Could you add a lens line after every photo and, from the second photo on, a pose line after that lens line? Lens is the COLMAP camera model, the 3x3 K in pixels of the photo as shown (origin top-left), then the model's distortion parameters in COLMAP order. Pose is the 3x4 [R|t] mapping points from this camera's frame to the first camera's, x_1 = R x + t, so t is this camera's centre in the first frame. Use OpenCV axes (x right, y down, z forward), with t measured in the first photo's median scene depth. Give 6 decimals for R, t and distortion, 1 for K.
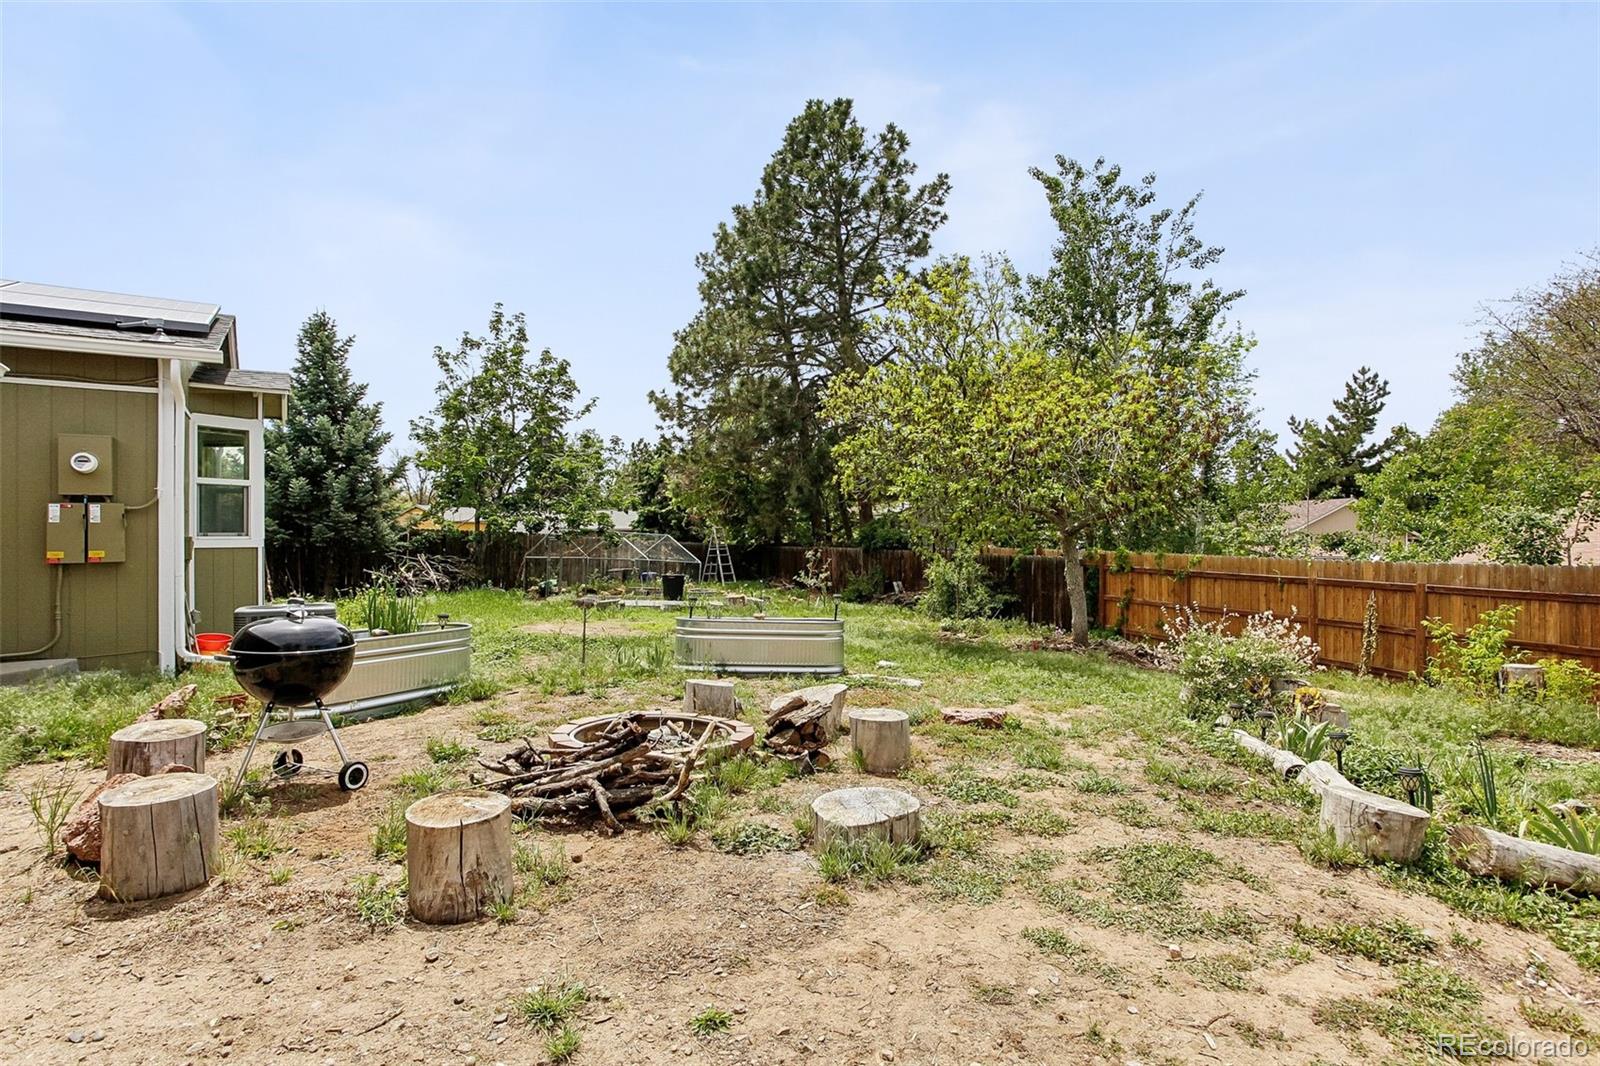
lens RADIAL K [[842.2, 0, 803.2], [0, 842.2, 541.3], [0, 0, 1]] dist [-0.003906, 0.001194]
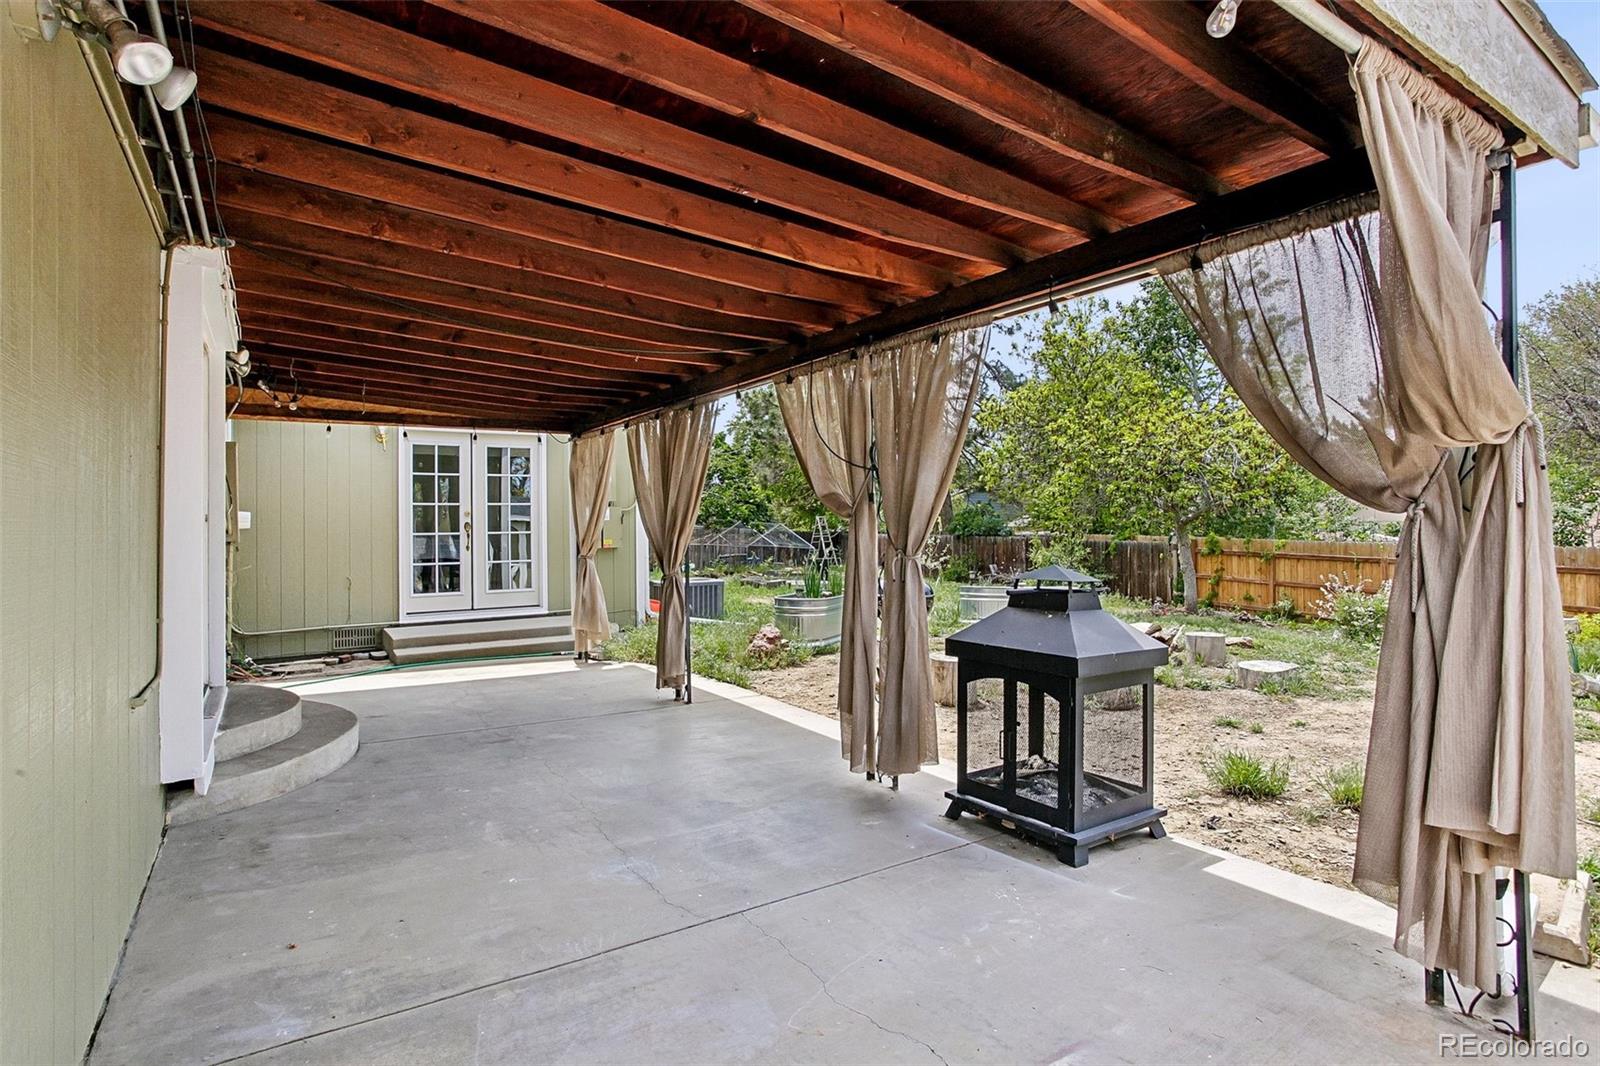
lens RADIAL K [[842.2, 0, 795.3], [0, 842.2, 531.8], [0, 0, 1]] dist [-0.003906, 0.001194]
pose [[0.999992, -0.003855, -0.001261, -0.233640], [0.003861, 0.999982, 0.004570, -0.004002], [0.001243, -0.004575, 0.999989, -0.220388]]
